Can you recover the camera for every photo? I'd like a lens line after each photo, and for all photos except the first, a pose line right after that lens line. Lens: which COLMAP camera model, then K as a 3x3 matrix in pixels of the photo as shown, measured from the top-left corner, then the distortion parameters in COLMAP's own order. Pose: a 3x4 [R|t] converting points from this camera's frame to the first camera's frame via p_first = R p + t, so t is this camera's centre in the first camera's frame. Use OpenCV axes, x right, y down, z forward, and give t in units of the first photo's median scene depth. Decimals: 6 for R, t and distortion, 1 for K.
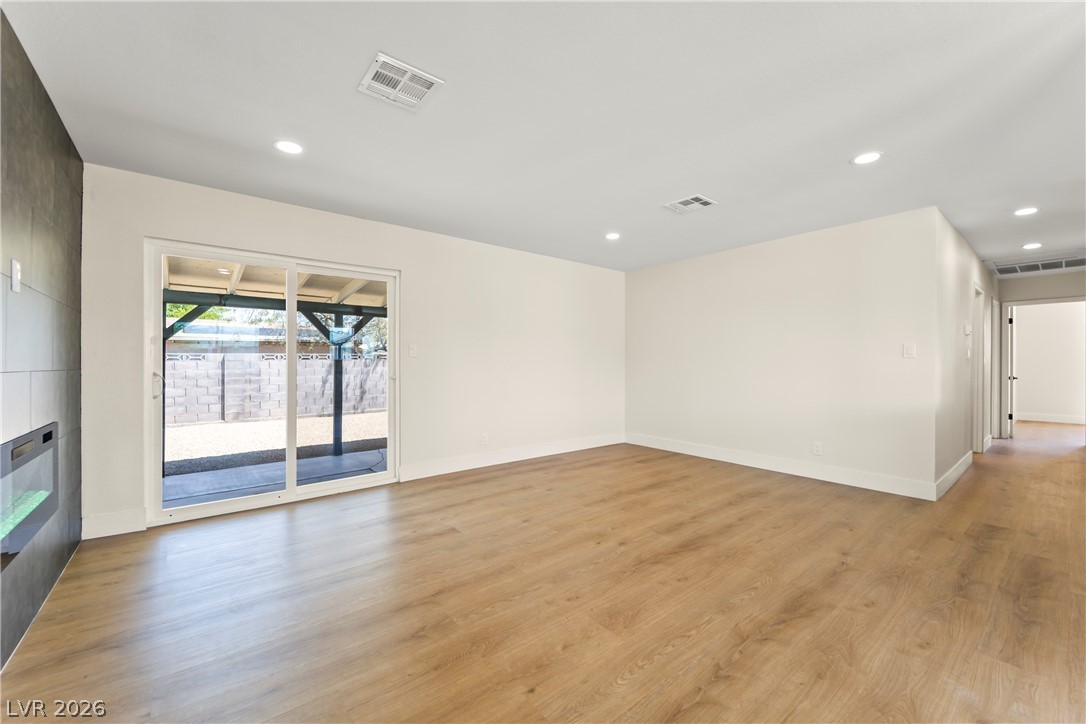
lens RADIAL K [[432.2, 0, 542.1], [0, 432.2, 367.5], [0, 0, 1]] dist [0.023705, -0.012768]
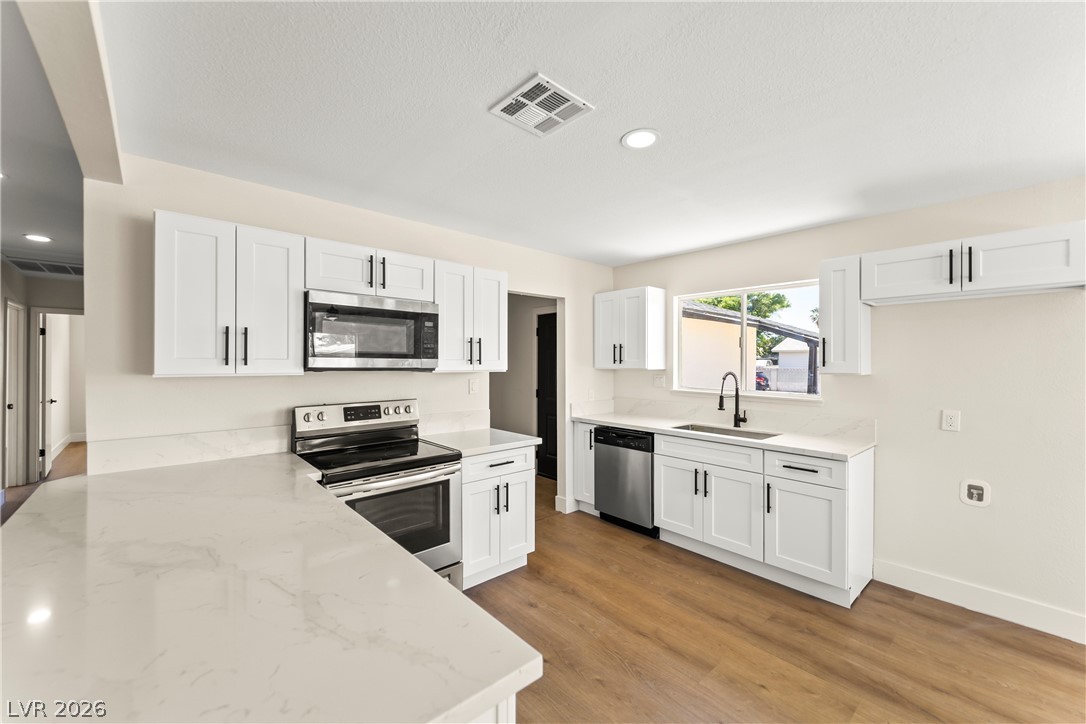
lens RADIAL K [[432.2, 0, 543.4], [0, 432.2, 361.5], [0, 0, 1]] dist [0.023705, -0.012768]
pose [[-0.038867, 0.002403, 0.999242, 0.296397], [0.008047, 0.999965, -0.002092, -0.051553], [-0.999212, 0.007959, -0.038885, 0.145920]]
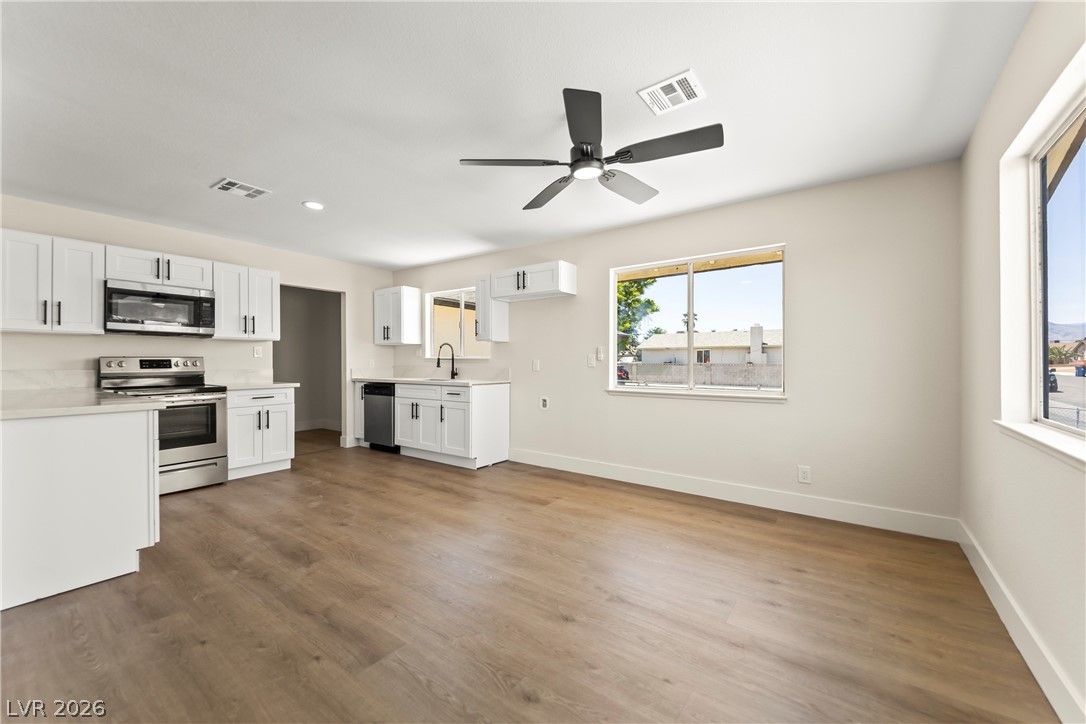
lens RADIAL K [[432.2, 0, 545.6], [0, 432.2, 362.7], [0, 0, 1]] dist [0.023705, -0.012768]
pose [[-0.253808, 0.001172, 0.967254, -0.053096], [0.011400, 0.999933, 0.001779, 0.004395], [-0.967187, 0.011479, -0.253805, -0.097014]]
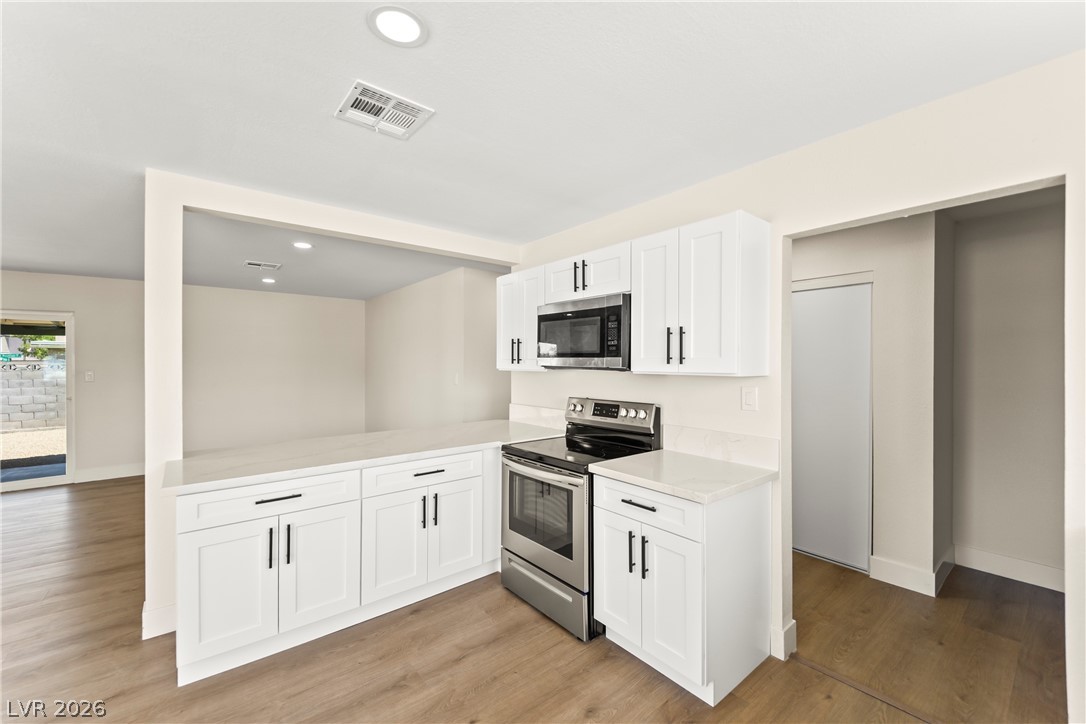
lens RADIAL K [[432.2, 0, 533.7], [0, 432.2, 361.6], [0, 0, 1]] dist [0.023705, -0.012768]
pose [[0.999880, 0.003269, -0.015147, 0.692228], [-0.003468, 0.999908, -0.013133, -0.046788], [0.015103, 0.013184, 0.999799, -0.159809]]
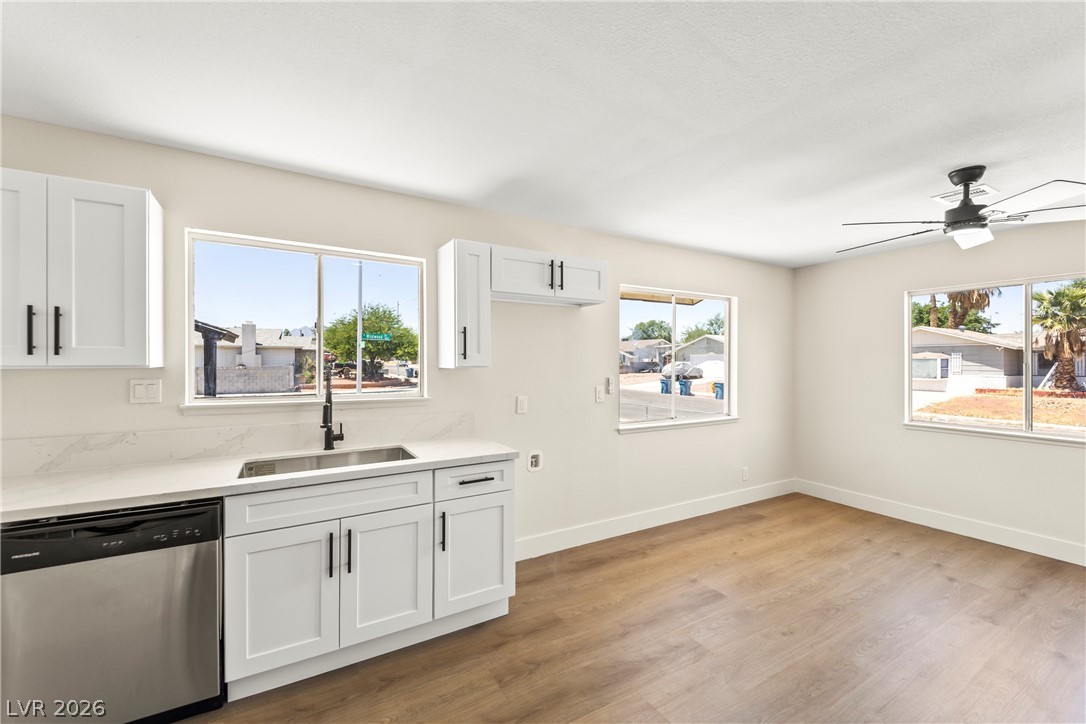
lens RADIAL K [[432.2, 0, 536.7], [0, 432.2, 359.7], [0, 0, 1]] dist [0.023705, -0.012768]
pose [[-0.986422, 0.000324, 0.164232, 0.620968], [0.001513, 0.999974, 0.007120, -0.047159], [-0.164225, 0.007271, -0.986396, 0.224926]]
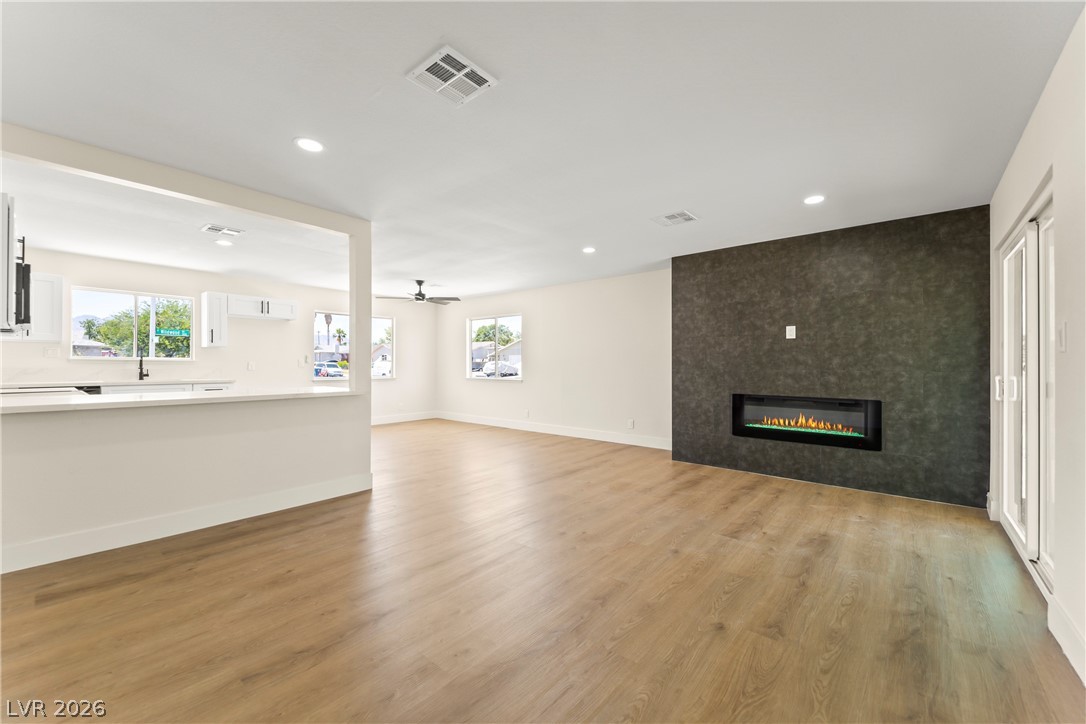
lens RADIAL K [[432.2, 0, 537.7], [0, 432.2, 364.7], [0, 0, 1]] dist [0.023705, -0.012768]
pose [[-0.985265, -0.001843, -0.171024, 0.196077], [-0.004235, 0.999898, 0.013625, -0.011348], [0.170982, 0.014149, -0.985173, 0.933058]]
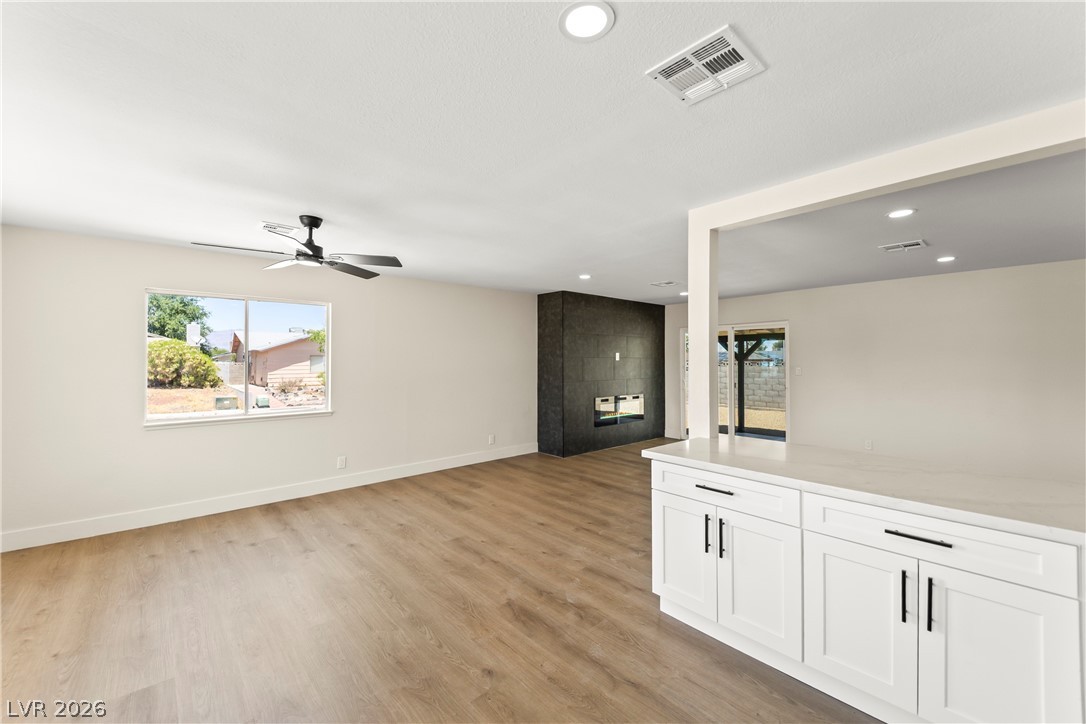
lens RADIAL K [[432.2, 0, 545.7], [0, 432.2, 355.2], [0, 0, 1]] dist [0.023705, -0.012768]
pose [[0.044366, -0.008909, -0.998976, 0.837593], [-0.011867, 0.999885, -0.009444, -0.047188], [0.998945, 0.012274, 0.044255, 0.031268]]
